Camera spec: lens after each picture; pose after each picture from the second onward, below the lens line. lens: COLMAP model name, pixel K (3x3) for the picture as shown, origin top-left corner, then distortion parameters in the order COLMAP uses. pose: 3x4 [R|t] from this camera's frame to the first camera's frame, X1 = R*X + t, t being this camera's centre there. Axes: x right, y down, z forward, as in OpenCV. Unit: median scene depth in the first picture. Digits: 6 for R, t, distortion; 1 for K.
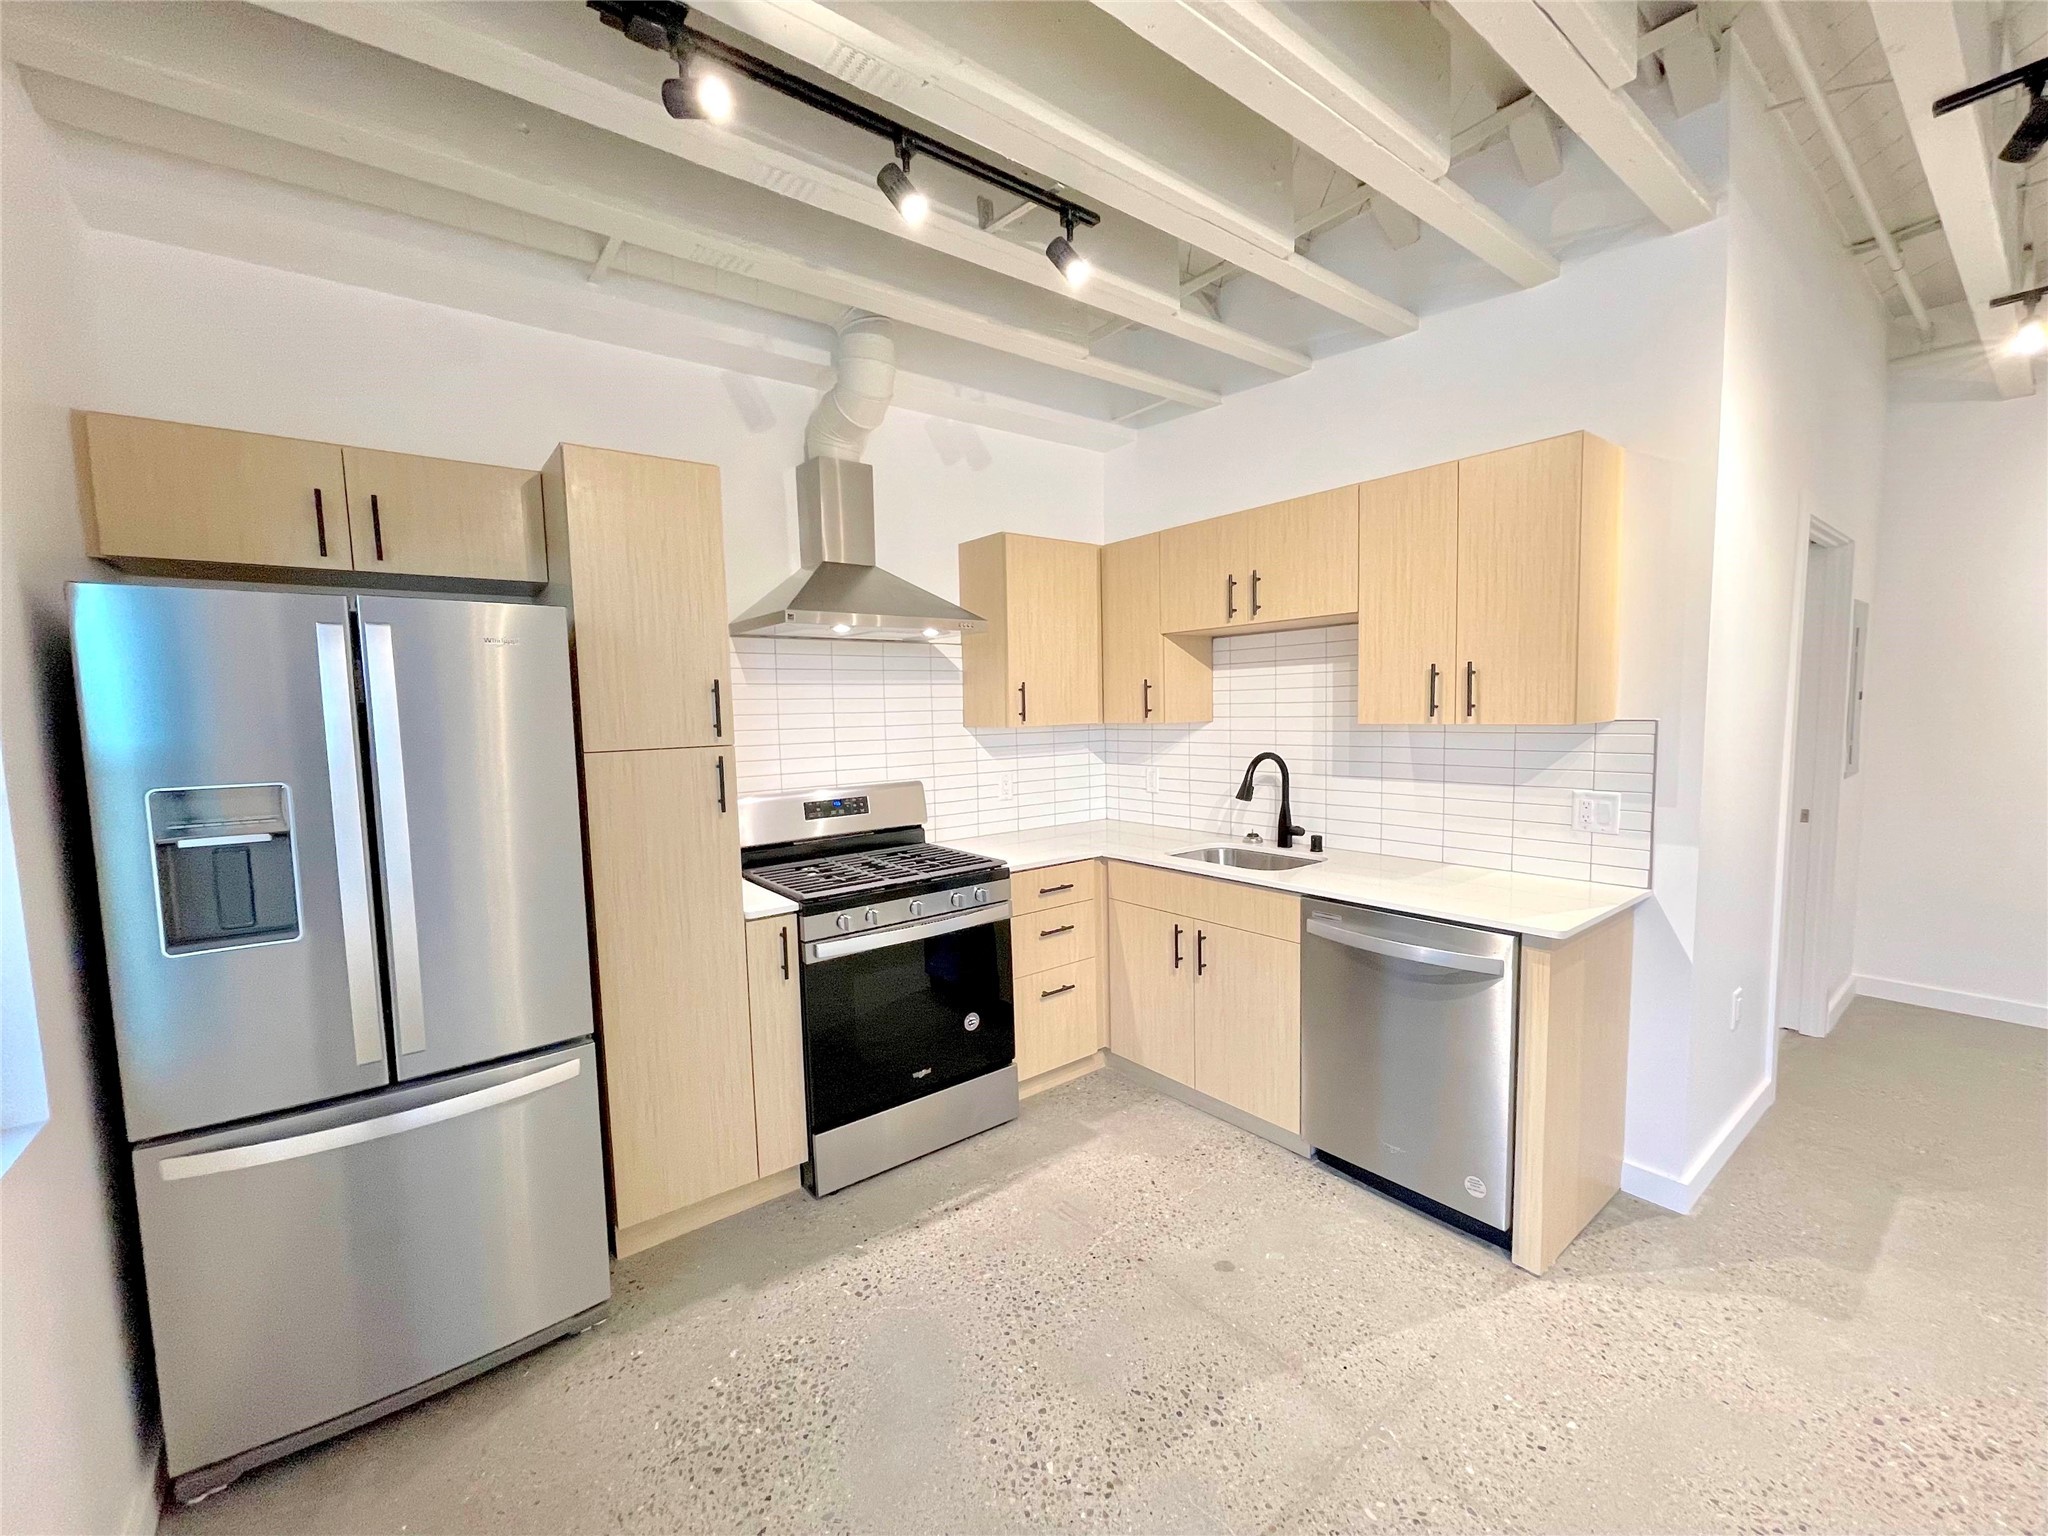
lens RADIAL K [[832.3, 0, 1021.8], [0, 832.3, 776.2], [0, 0, 1]] dist [-0.003199, 0.000927]
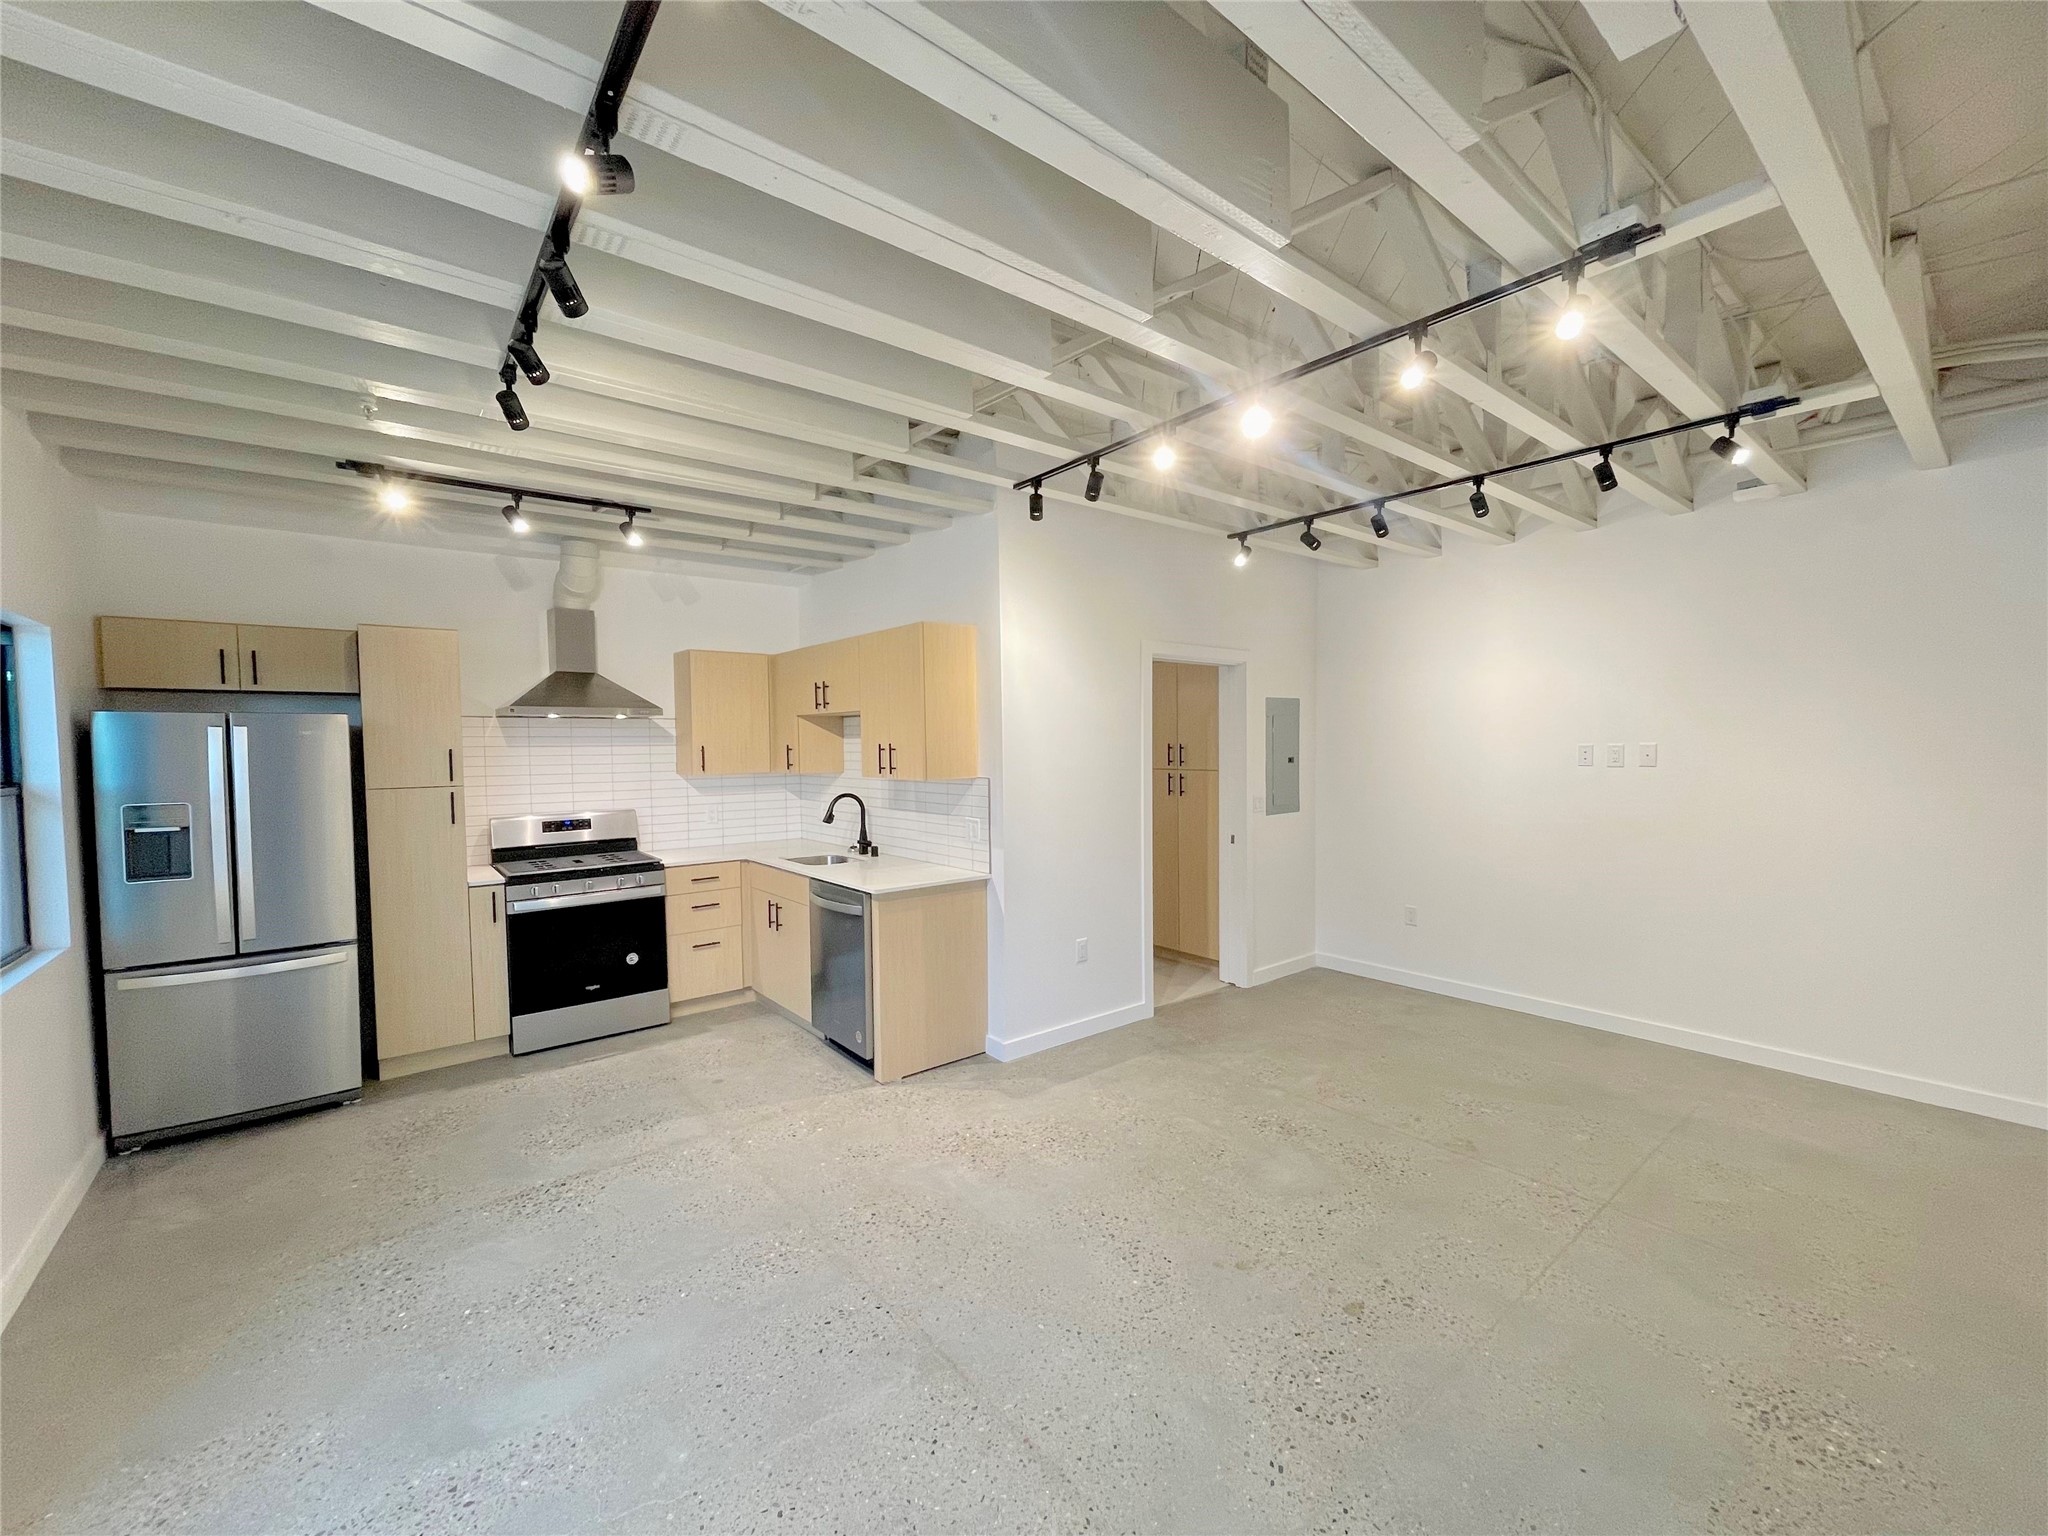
lens RADIAL K [[832.3, 0, 1023.2], [0, 832.3, 776.6], [0, 0, 1]] dist [-0.003199, 0.000927]
pose [[0.999793, 0.012609, 0.015942, 0.732319], [-0.011897, 0.998962, -0.043966, 0.005757], [-0.016480, 0.043767, 0.998906, -0.699443]]
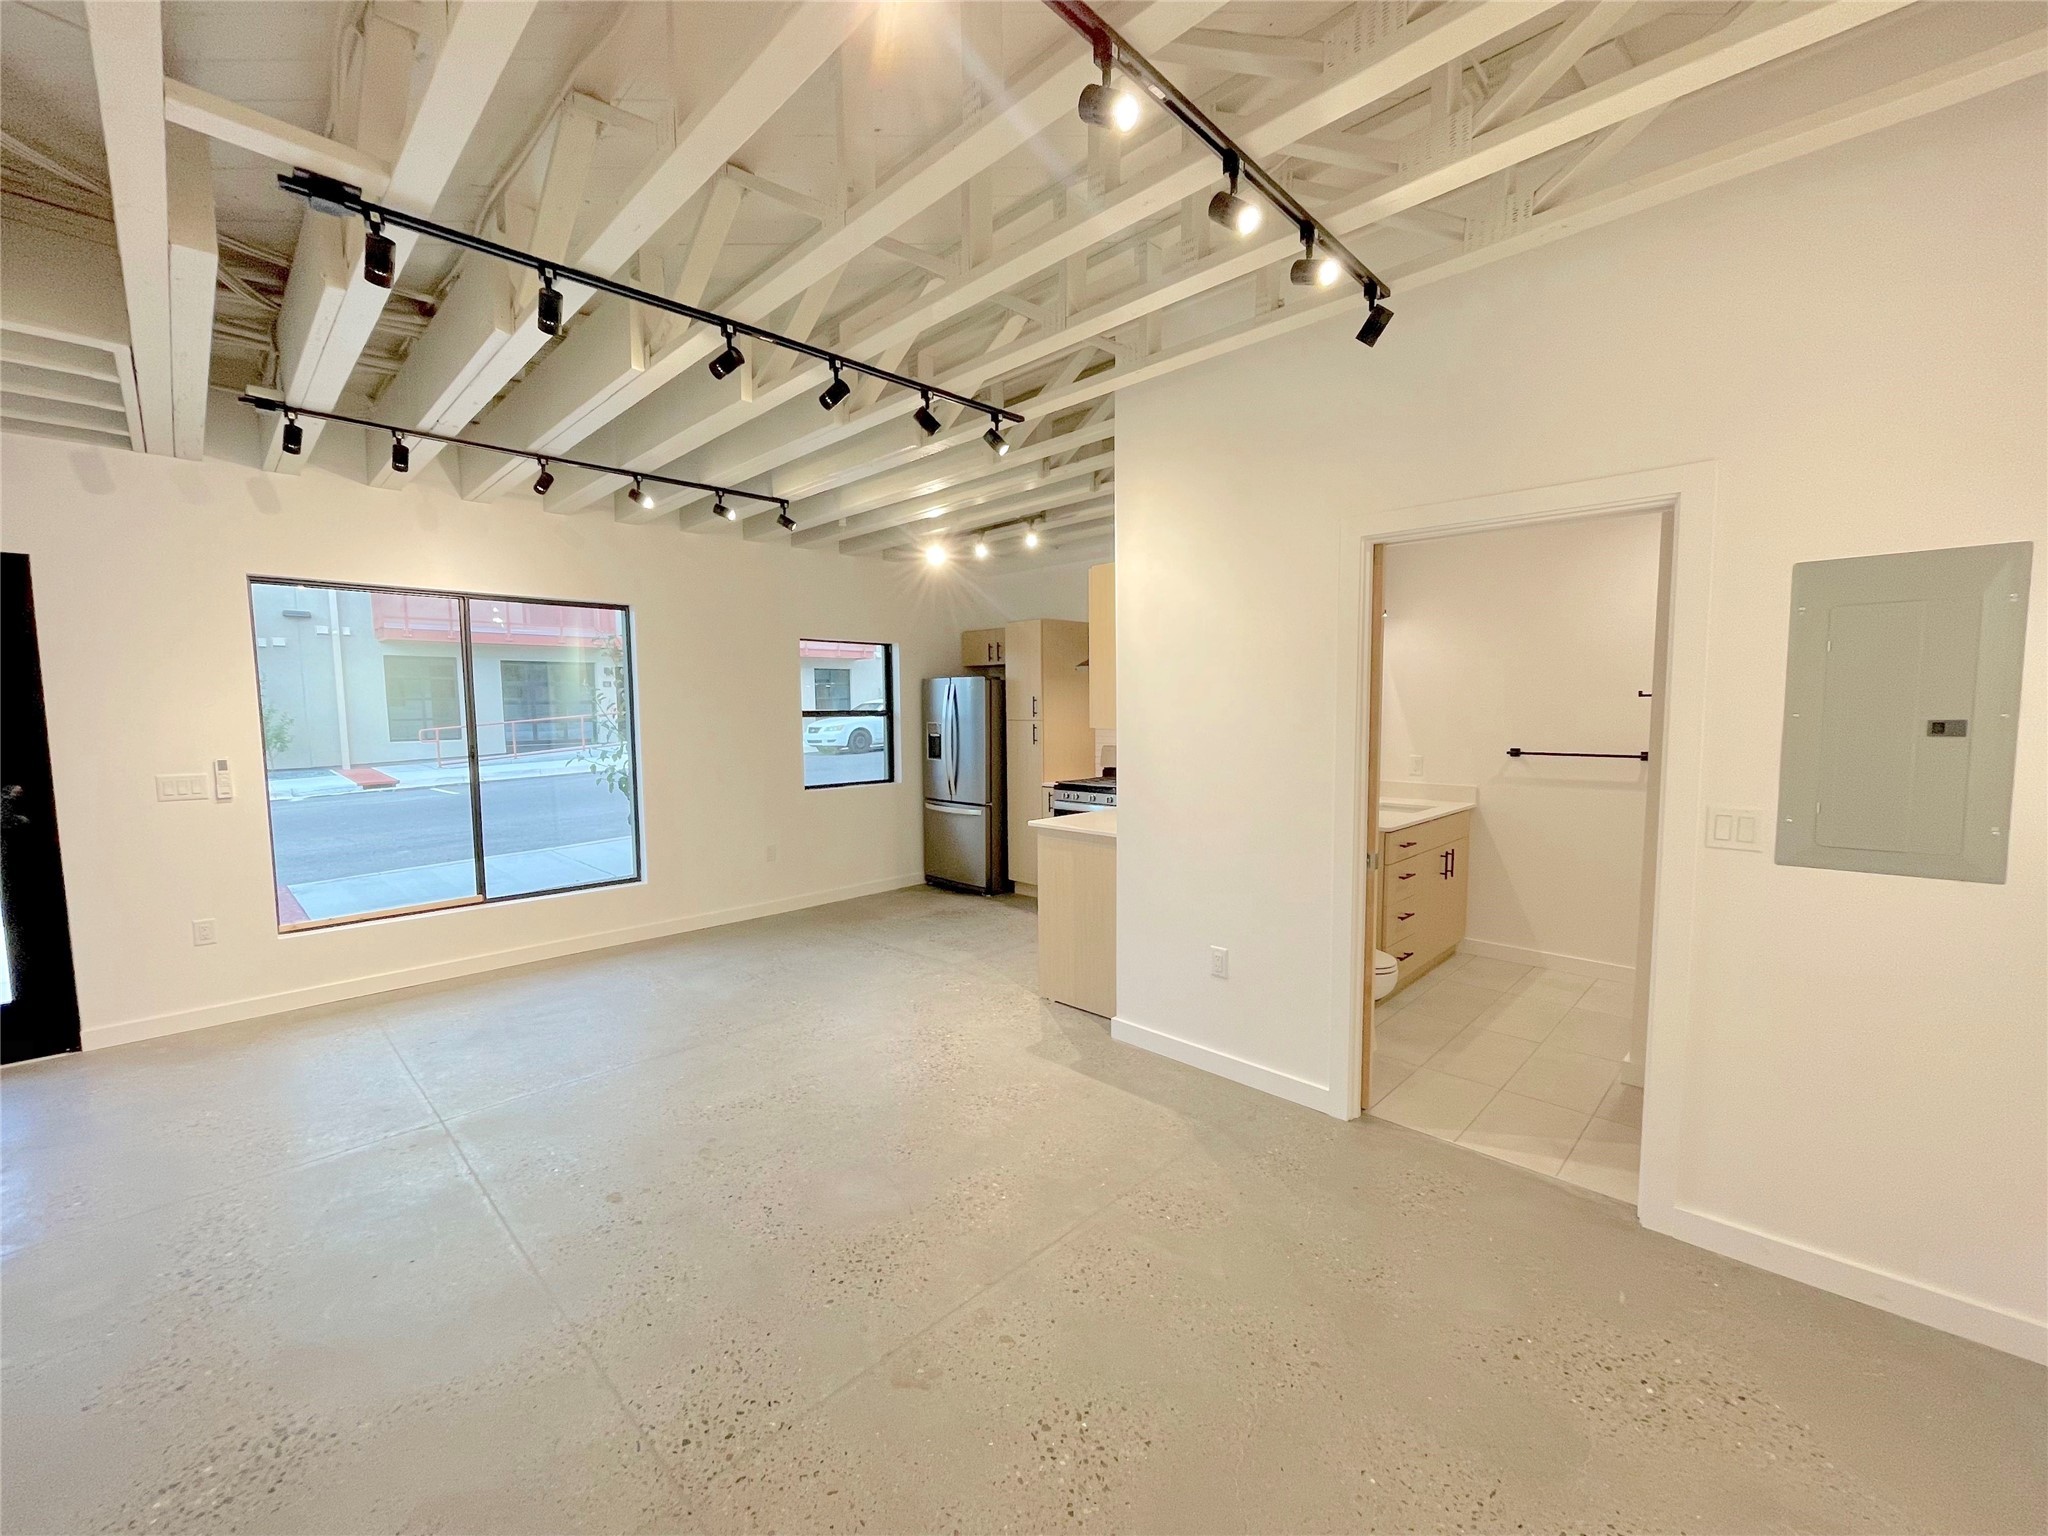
lens RADIAL K [[832.3, 0, 1026.0], [0, 832.3, 769.4], [0, 0, 1]] dist [-0.003199, 0.000927]
pose [[0.133809, 0.099523, -0.985997, 2.110192], [-0.079620, 0.992808, 0.089405, -0.106402], [0.987804, 0.066542, 0.140770, 0.525964]]
